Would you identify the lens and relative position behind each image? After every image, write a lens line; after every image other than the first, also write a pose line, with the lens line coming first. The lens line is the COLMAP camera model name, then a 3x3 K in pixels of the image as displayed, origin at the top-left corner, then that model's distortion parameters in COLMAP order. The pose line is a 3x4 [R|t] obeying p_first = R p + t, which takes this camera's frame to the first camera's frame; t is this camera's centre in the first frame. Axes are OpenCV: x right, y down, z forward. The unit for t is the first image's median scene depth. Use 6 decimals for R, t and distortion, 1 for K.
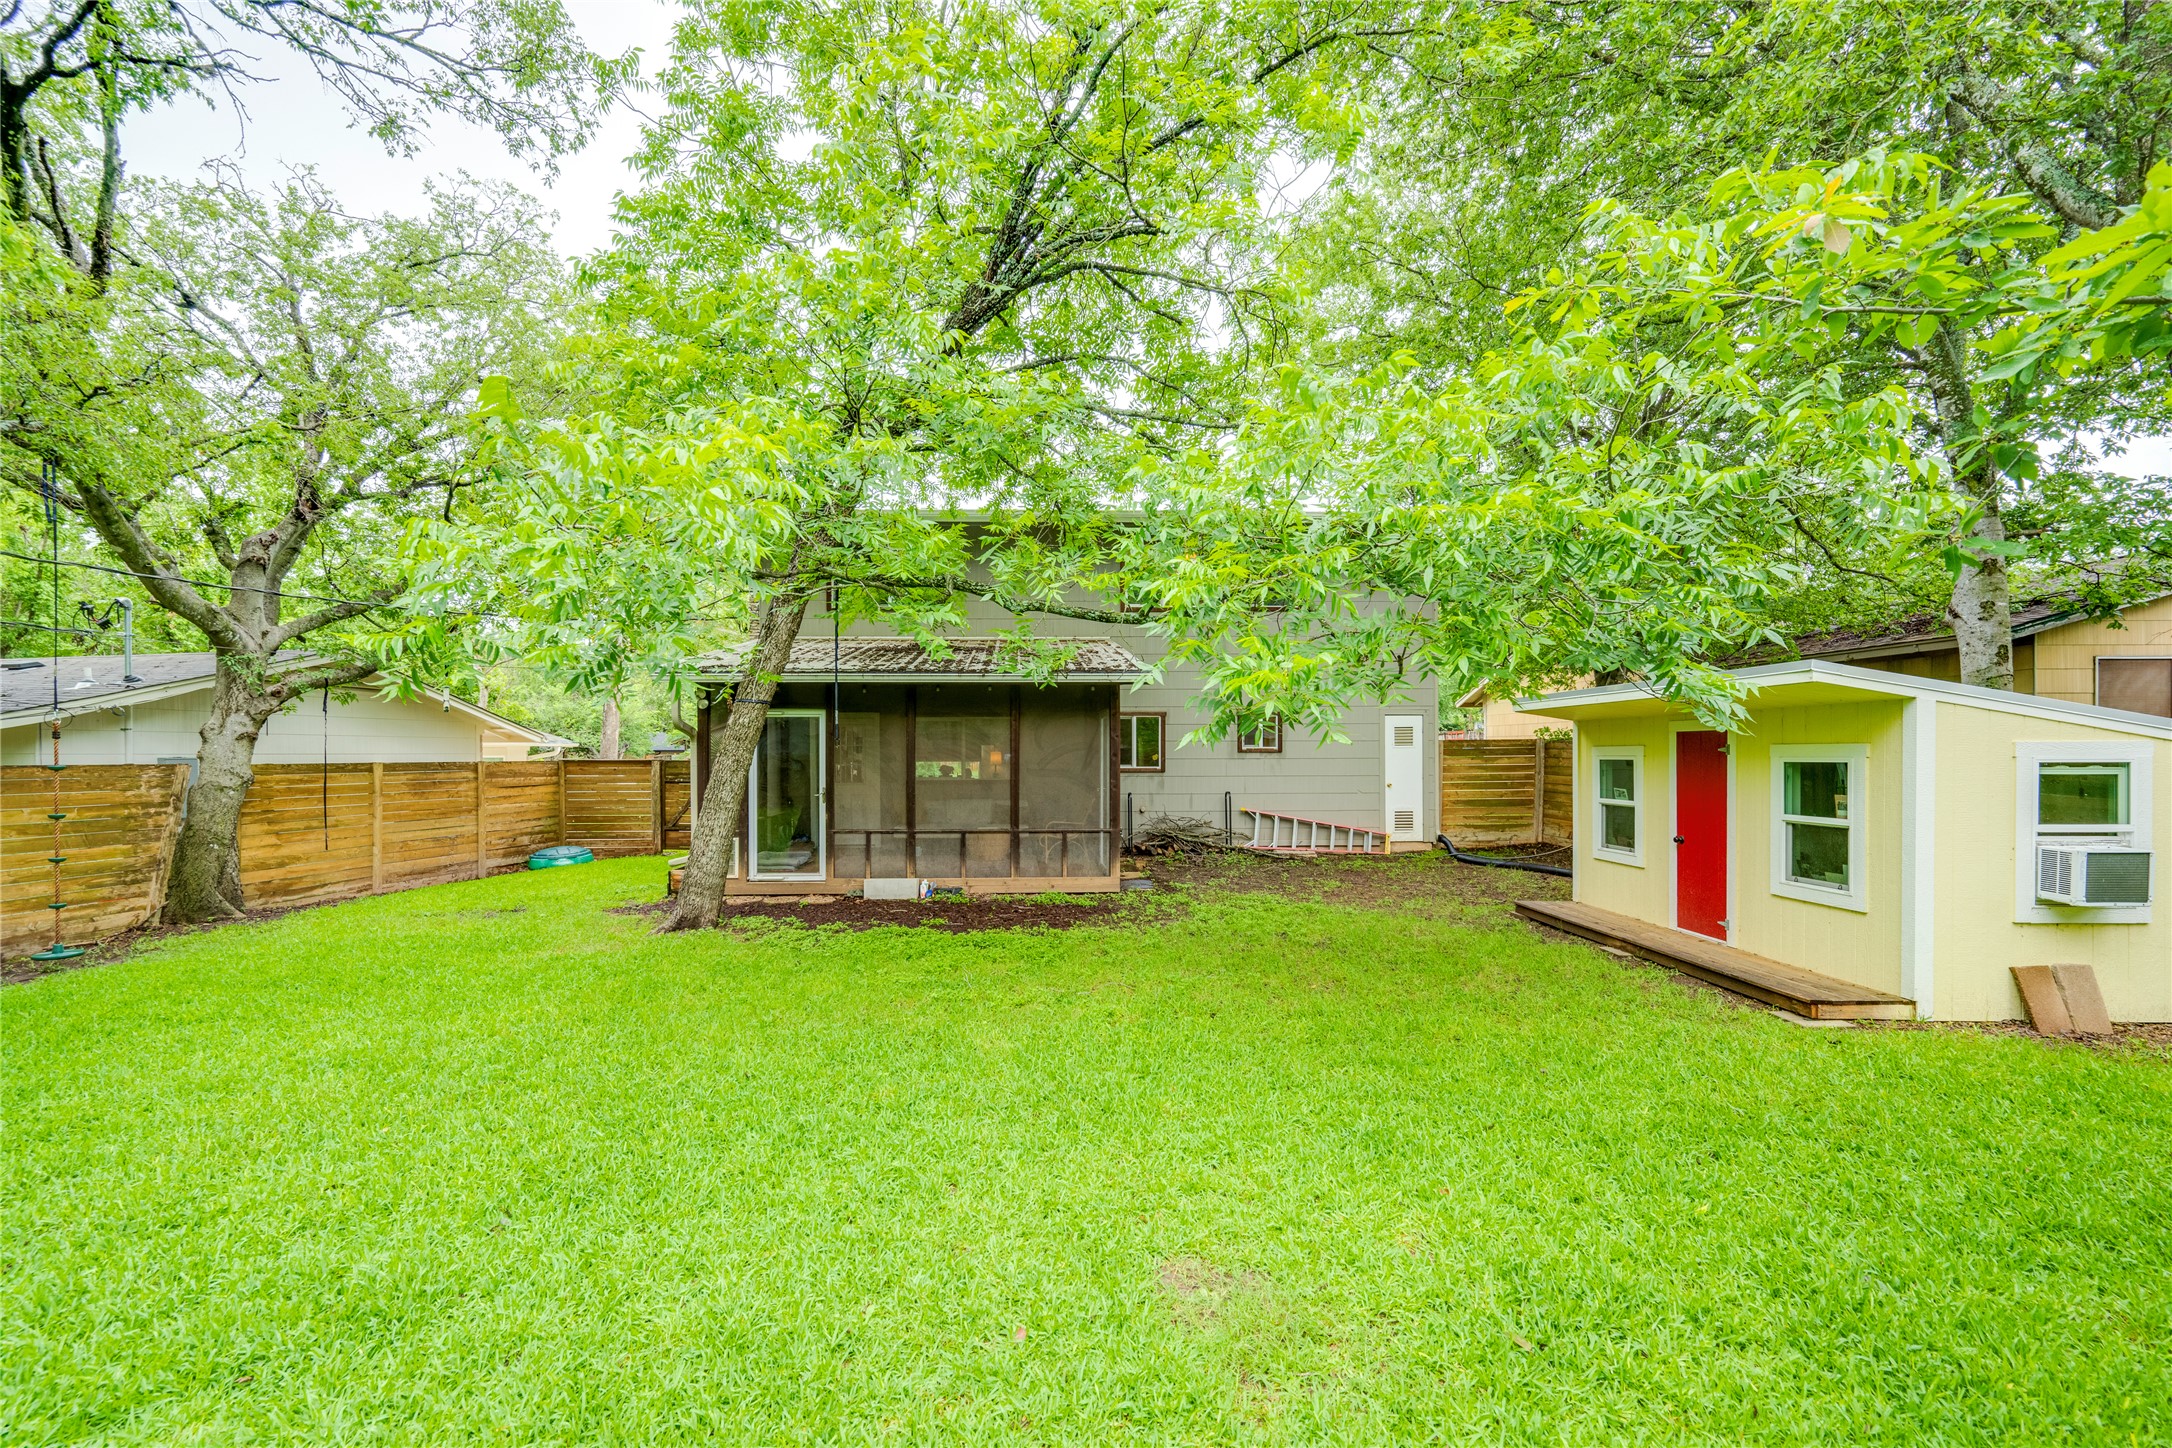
lens RADIAL K [[898.4, 0, 1056.1], [0, 898.4, 756.2], [0, 0, 1]] dist [0.002877, 0.000244]
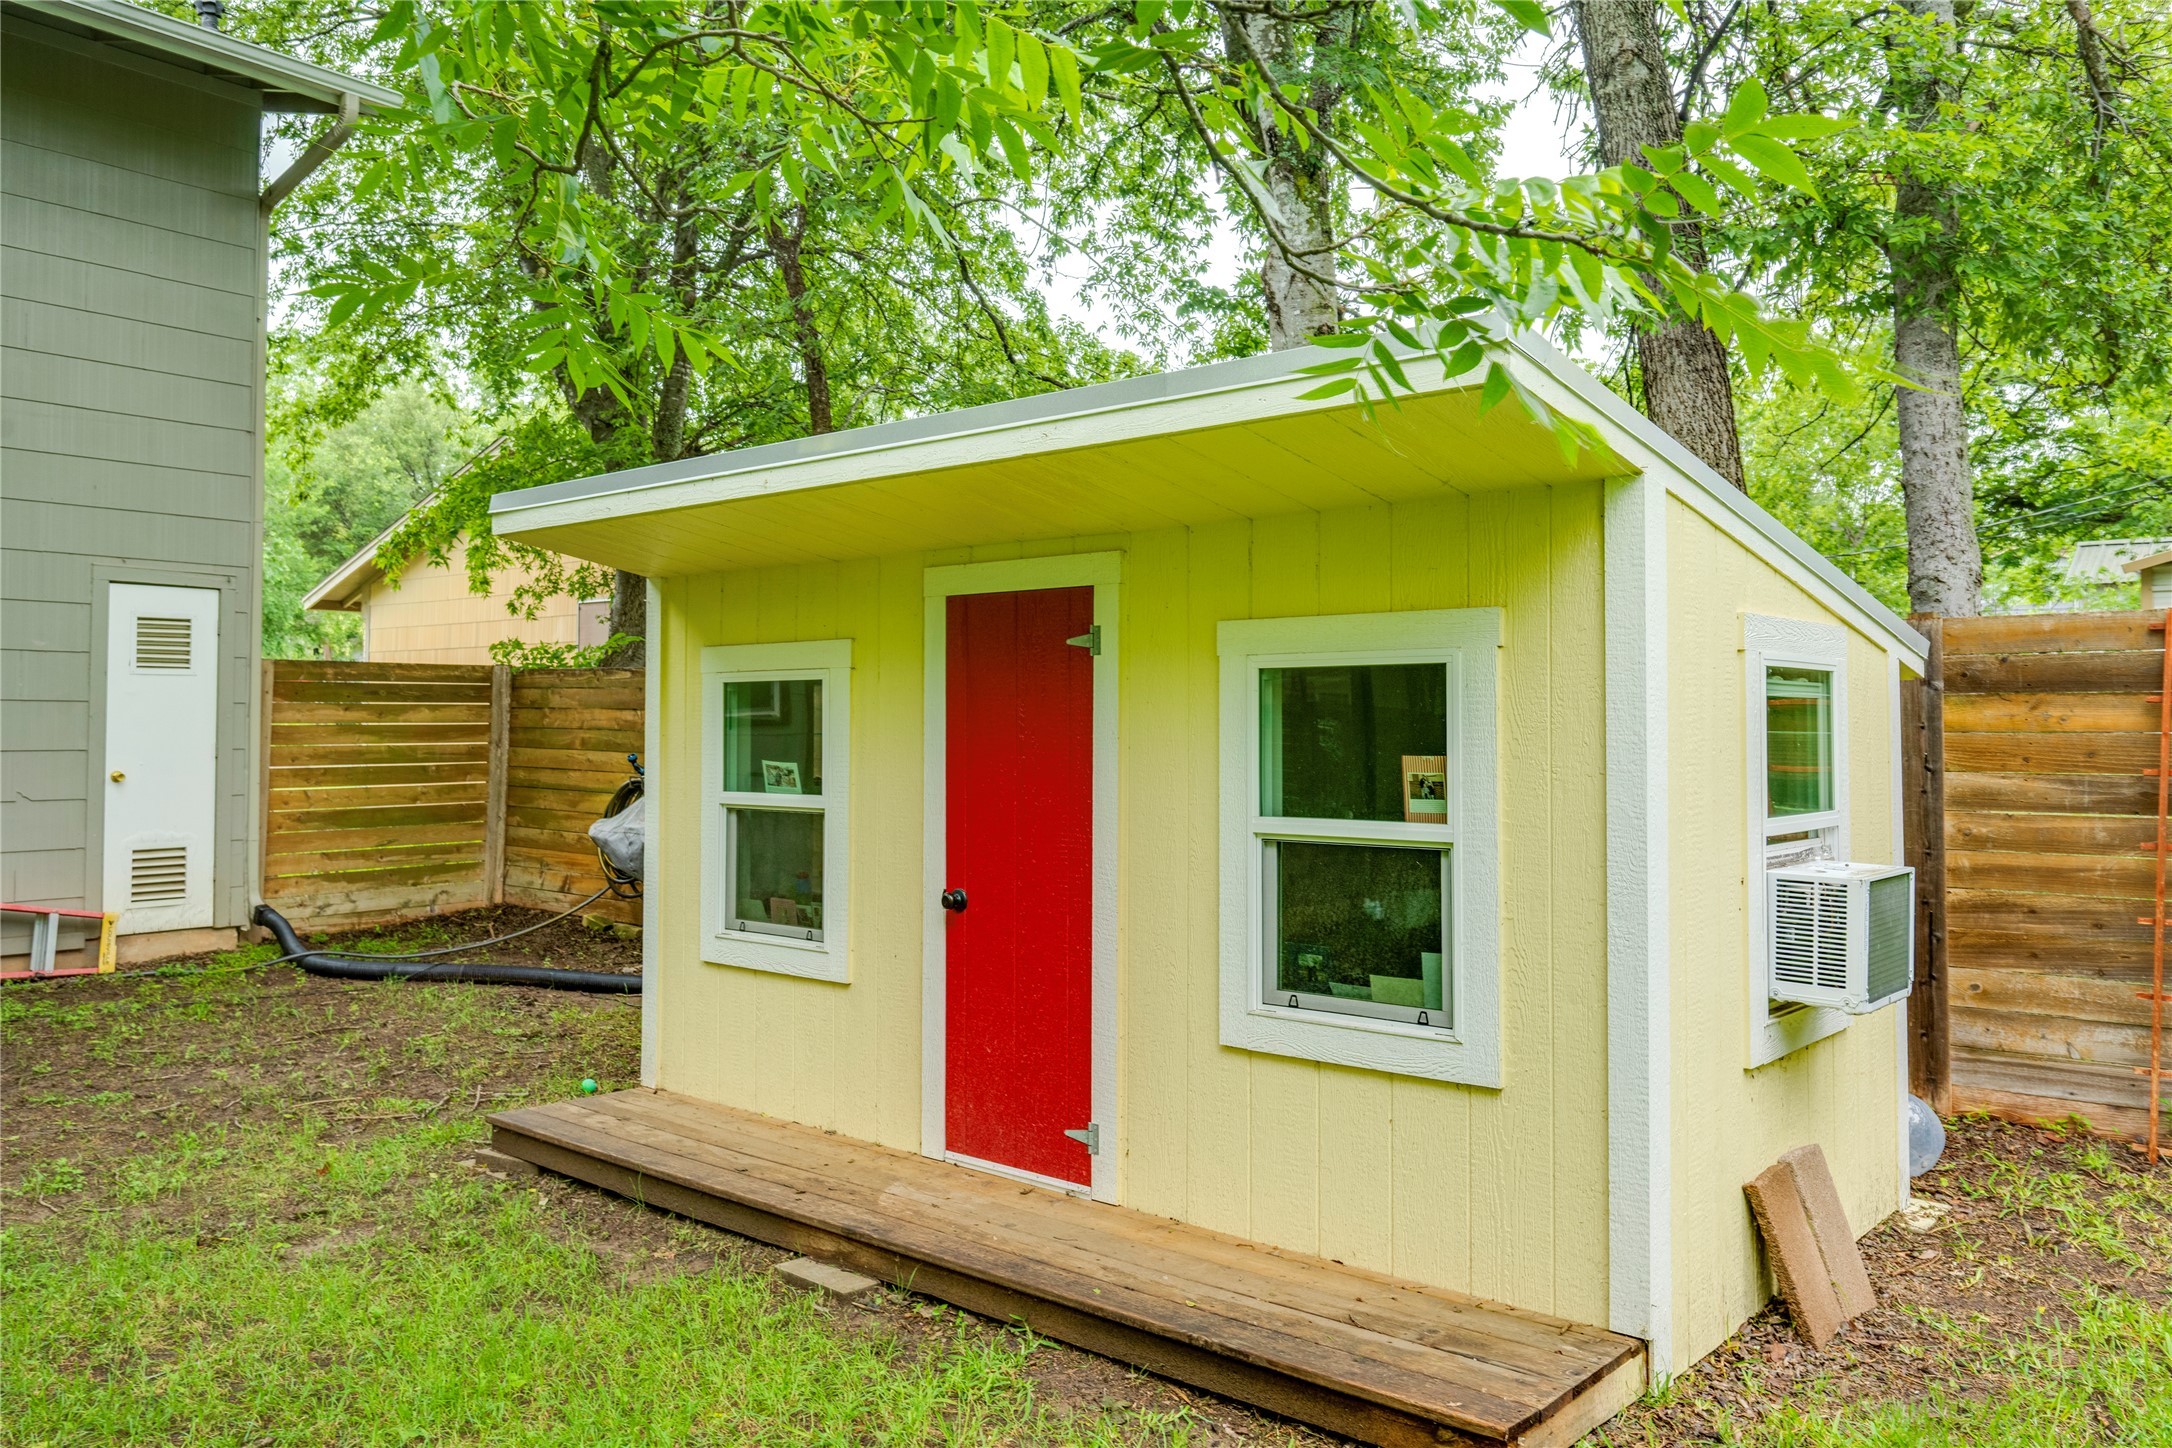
lens RADIAL K [[1605.3, 0, 1065.1], [0, 1605.3, 686.2], [0, 0, 1]] dist [0.011096, -0.002821]
pose [[0.648926, 0.026157, 0.760402, 0.168799], [-0.002811, 0.999484, -0.031983, 0.020339], [-0.760846, 0.018617, 0.648665, 0.392344]]
